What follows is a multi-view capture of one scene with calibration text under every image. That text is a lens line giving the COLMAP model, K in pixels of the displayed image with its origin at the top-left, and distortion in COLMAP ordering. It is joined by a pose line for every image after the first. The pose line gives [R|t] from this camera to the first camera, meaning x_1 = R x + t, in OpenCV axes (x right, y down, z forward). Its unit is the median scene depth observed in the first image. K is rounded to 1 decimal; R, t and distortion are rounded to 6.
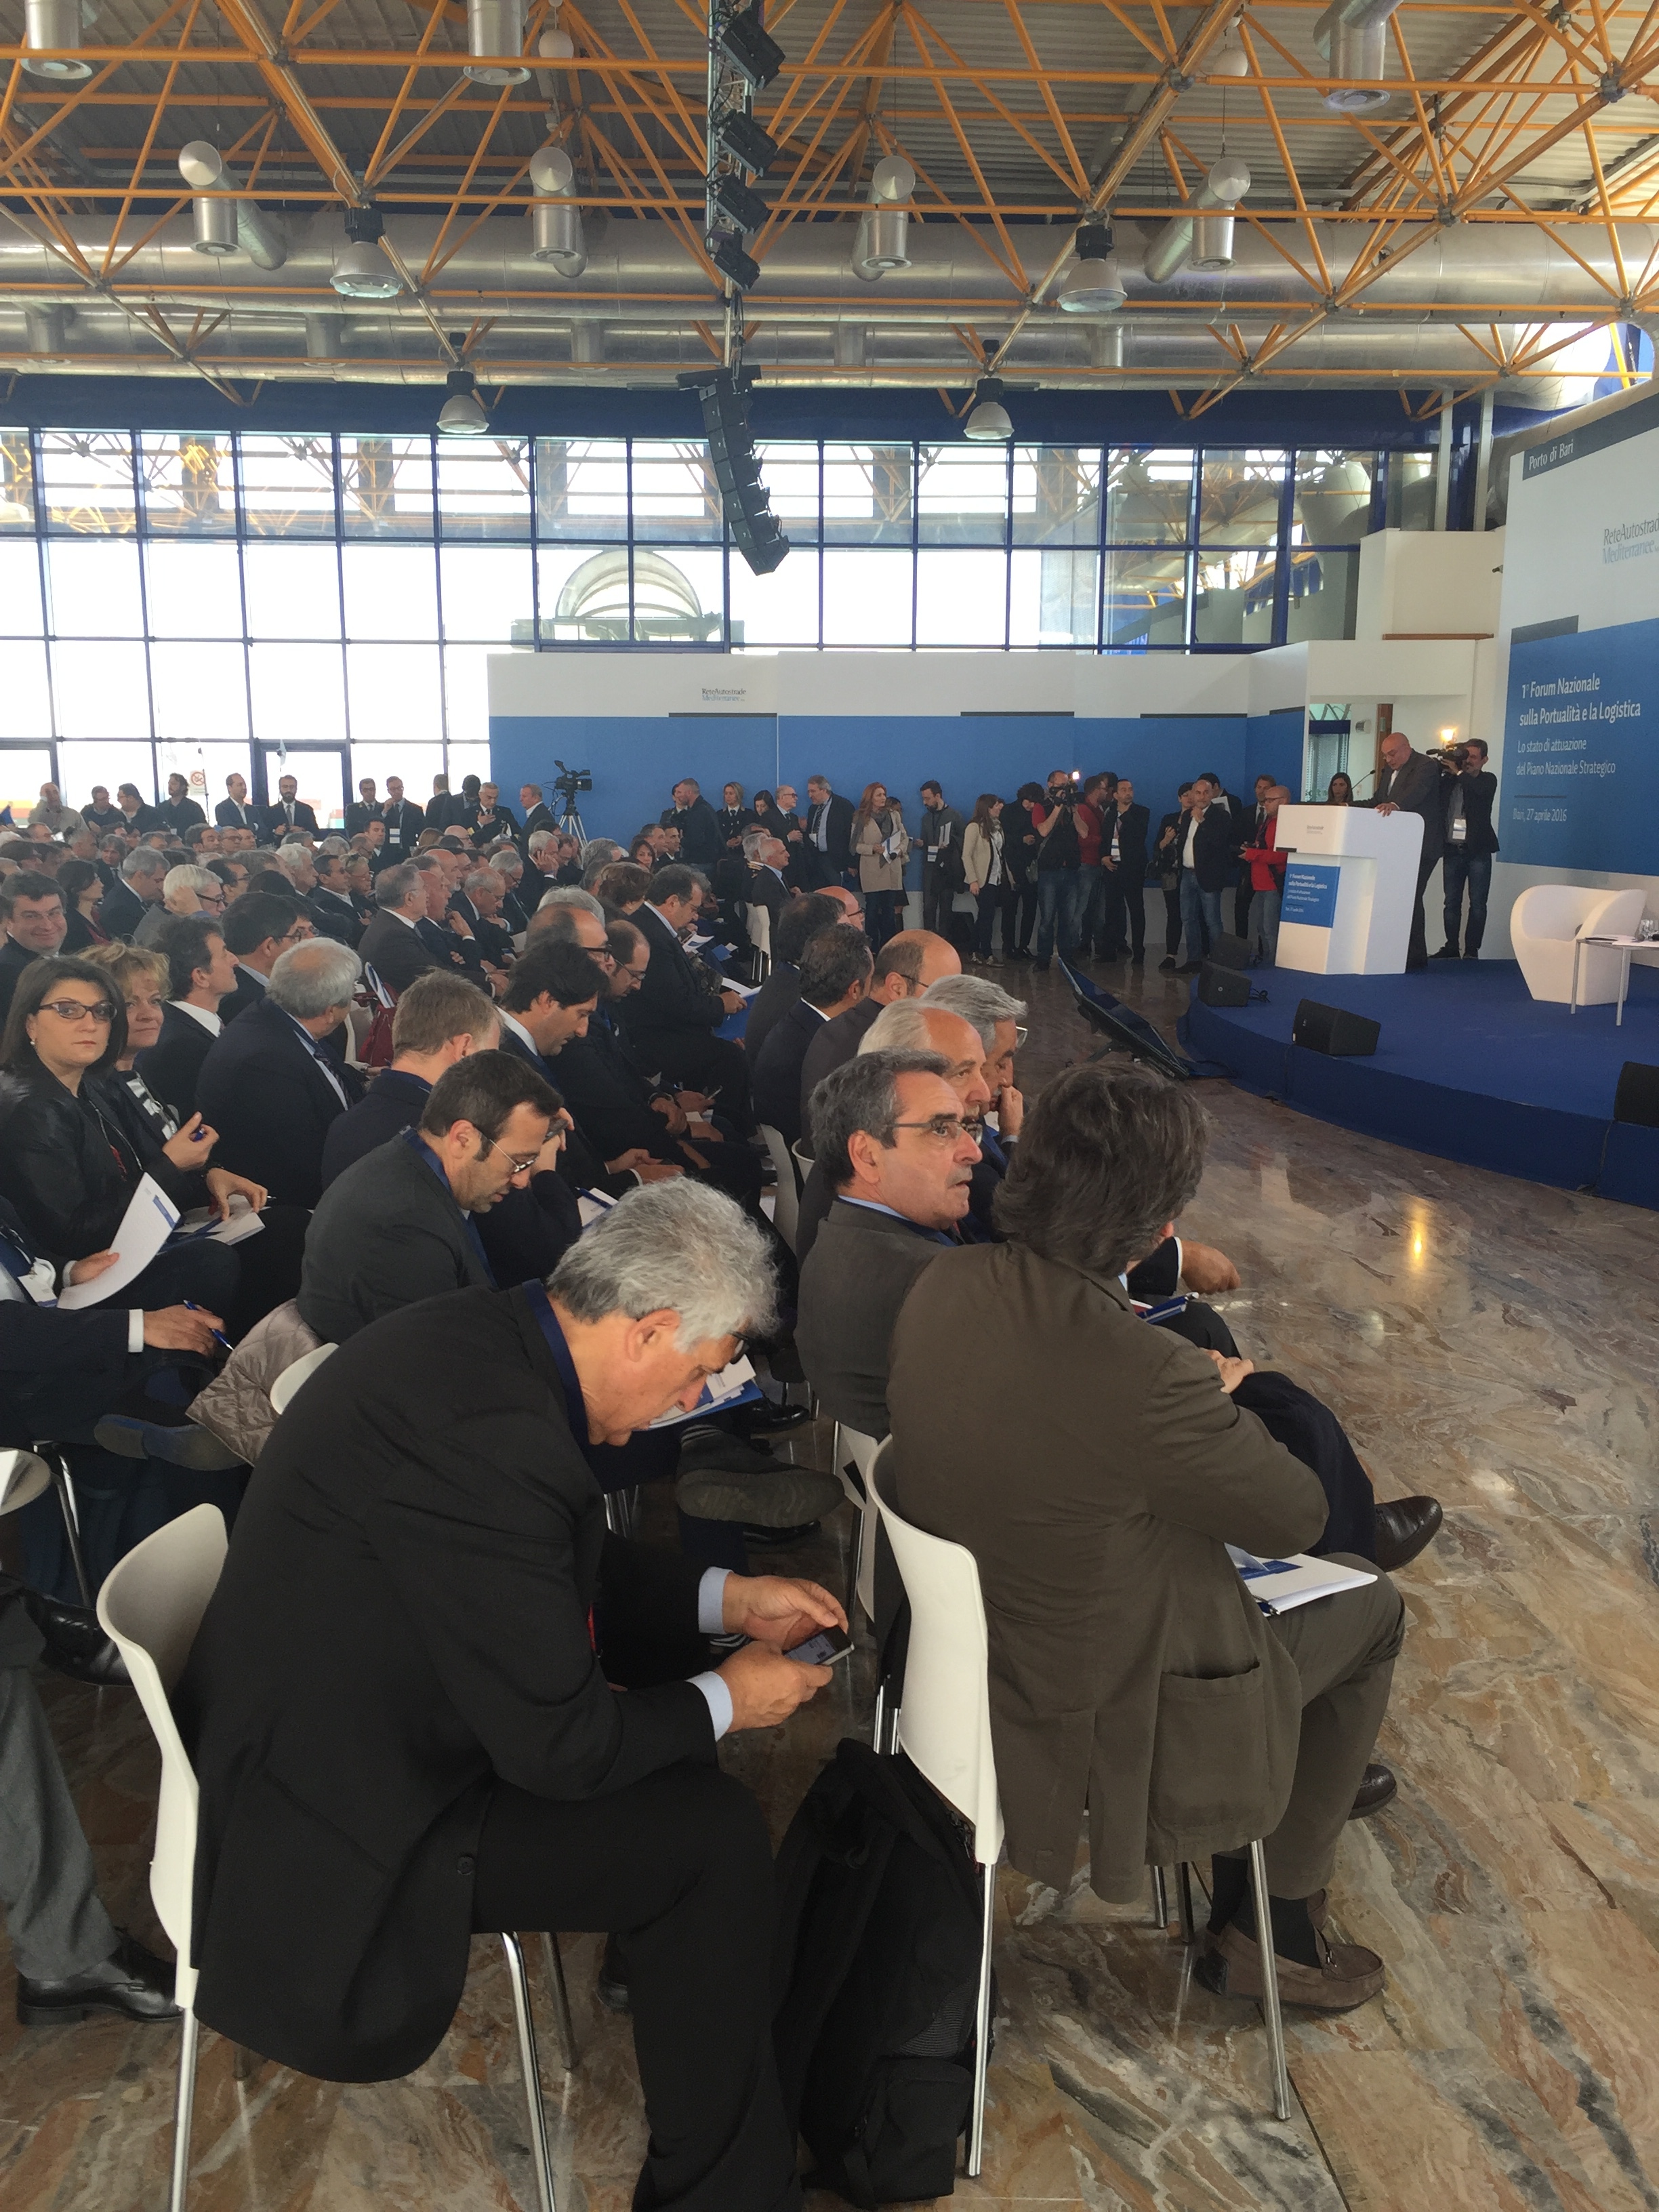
lens RADIAL K [[1988.0, 0, 808.2], [0, 1988.0, 1103.6], [0, 0, 1]] dist [0.087112, -0.136092]
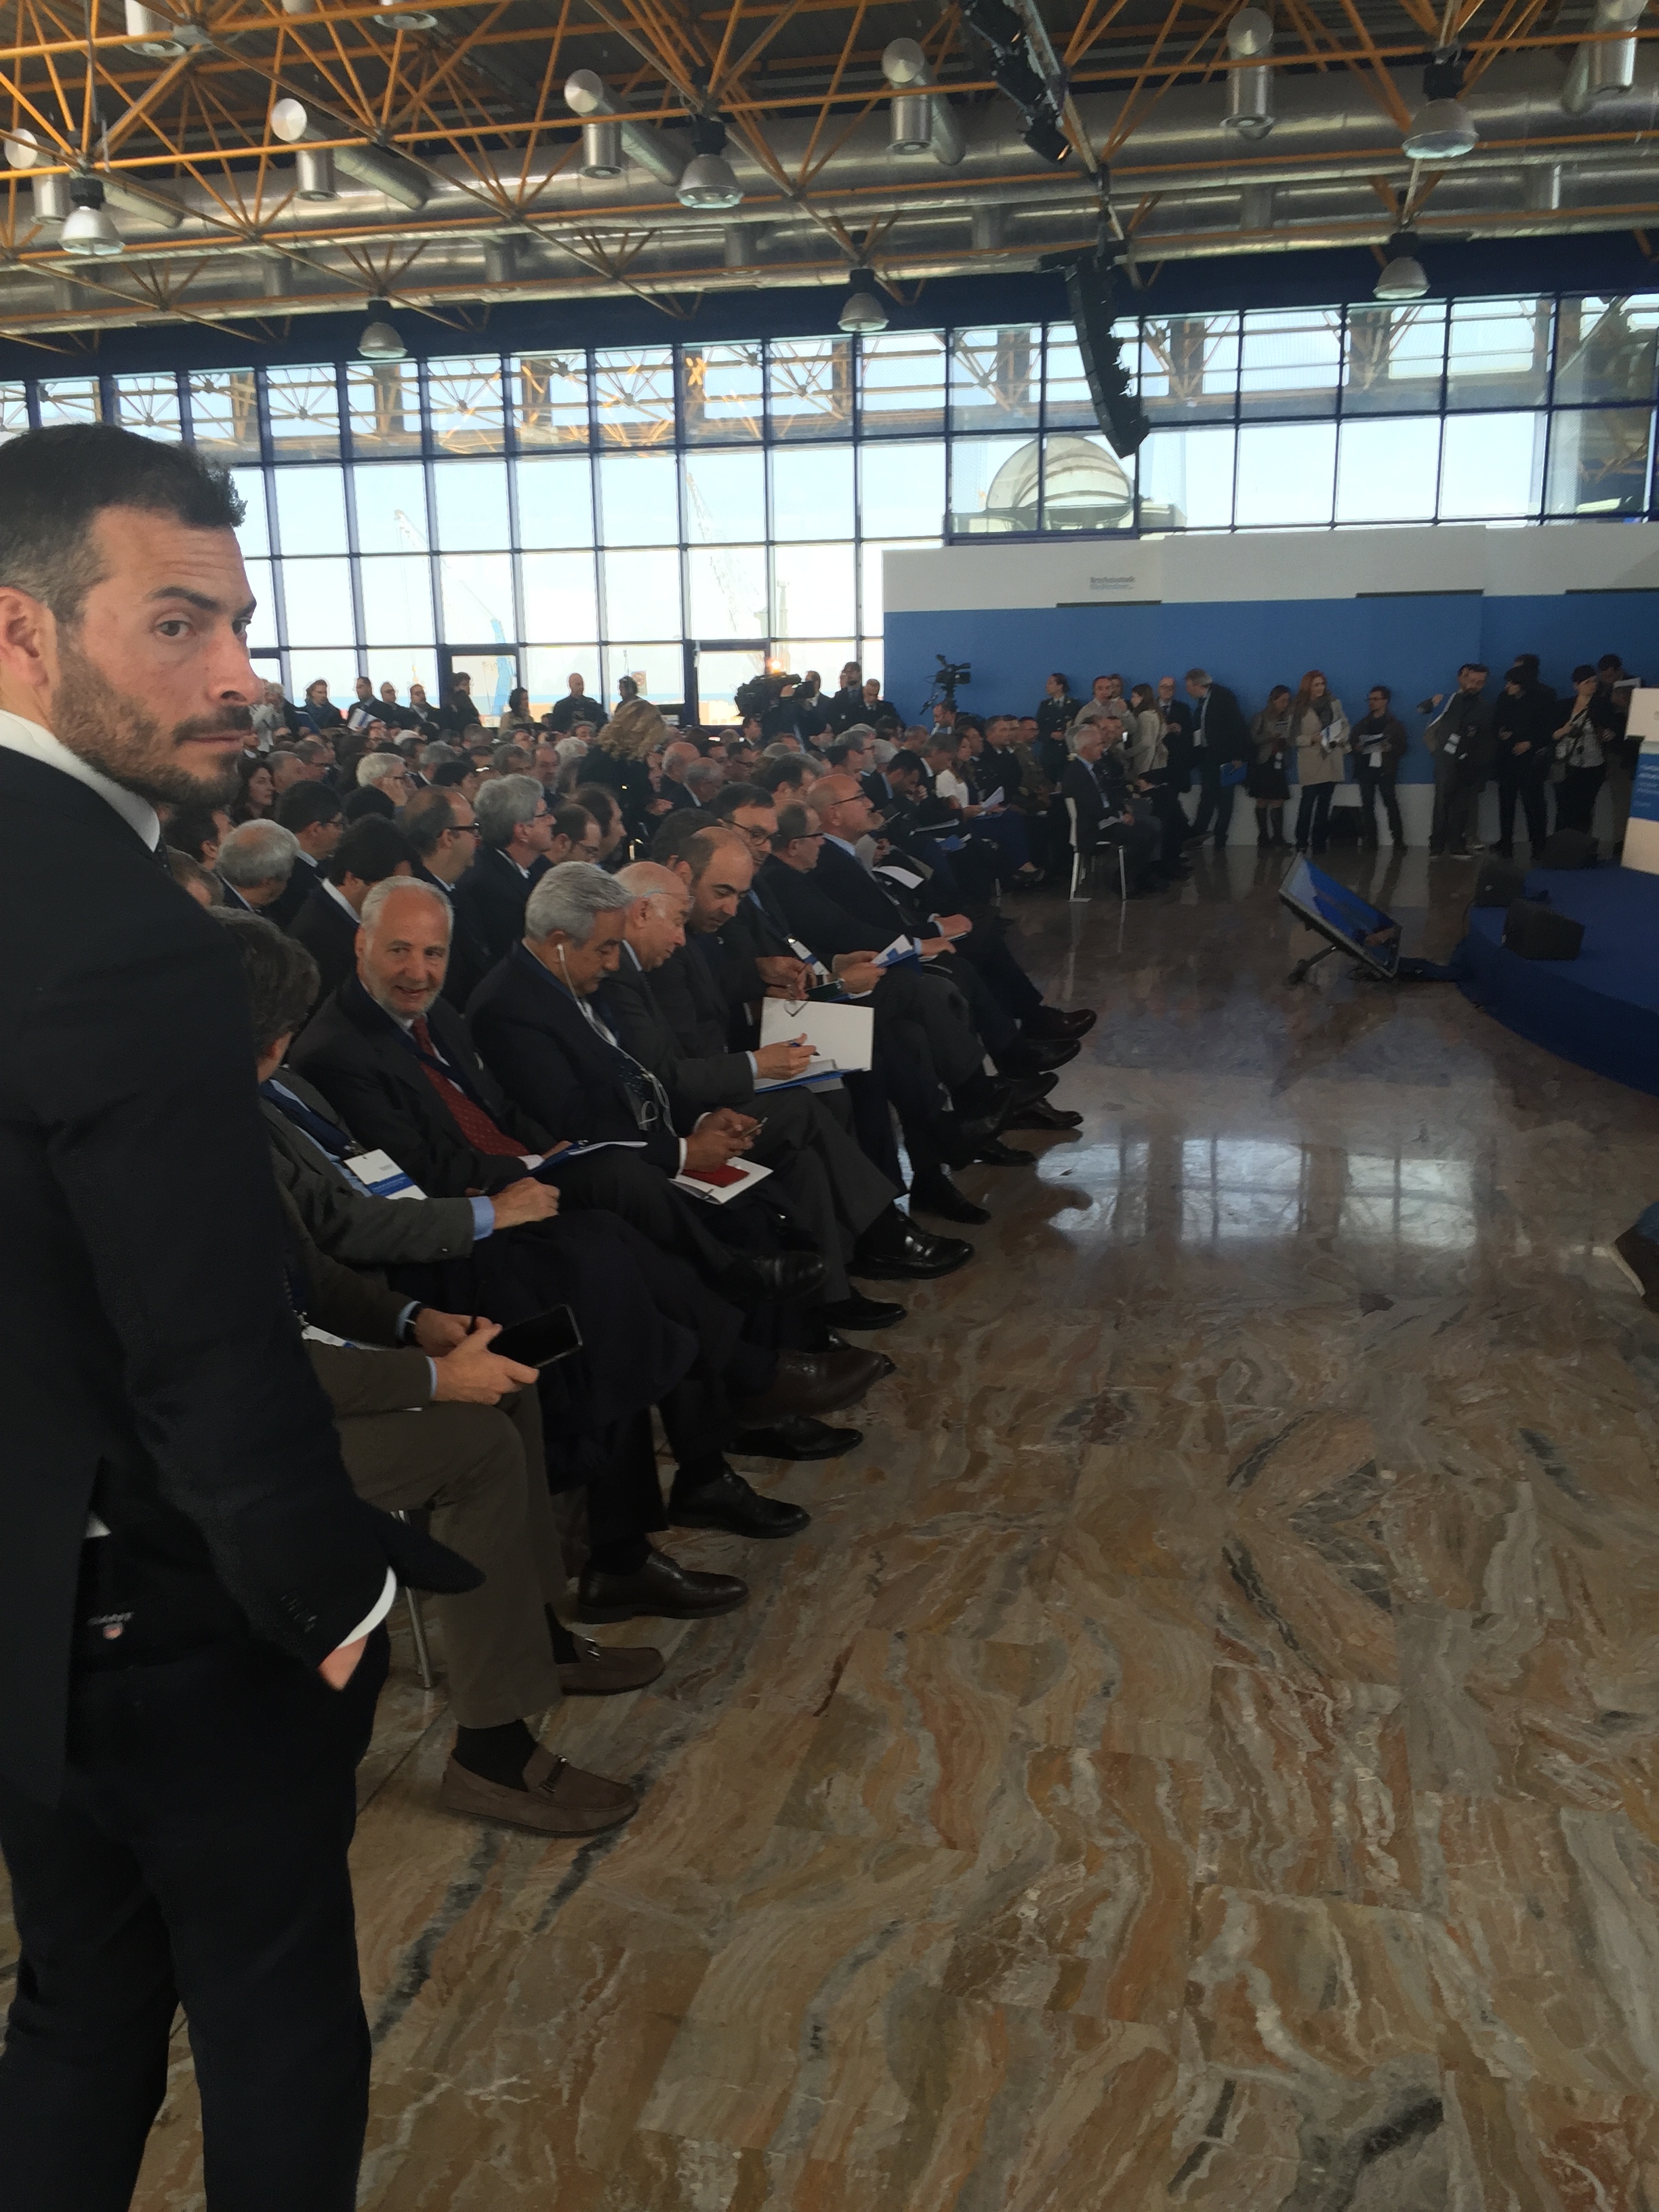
lens RADIAL K [[1988.0, 0, 811.1], [0, 1988.0, 1123.8], [0, 0, 1]] dist [0.087112, -0.136092]
pose [[0.951700, 0.053939, -0.302254, 0.147039], [-0.035585, 0.997191, 0.065909, 0.002111], [0.304960, -0.051970, 0.950946, -0.002005]]
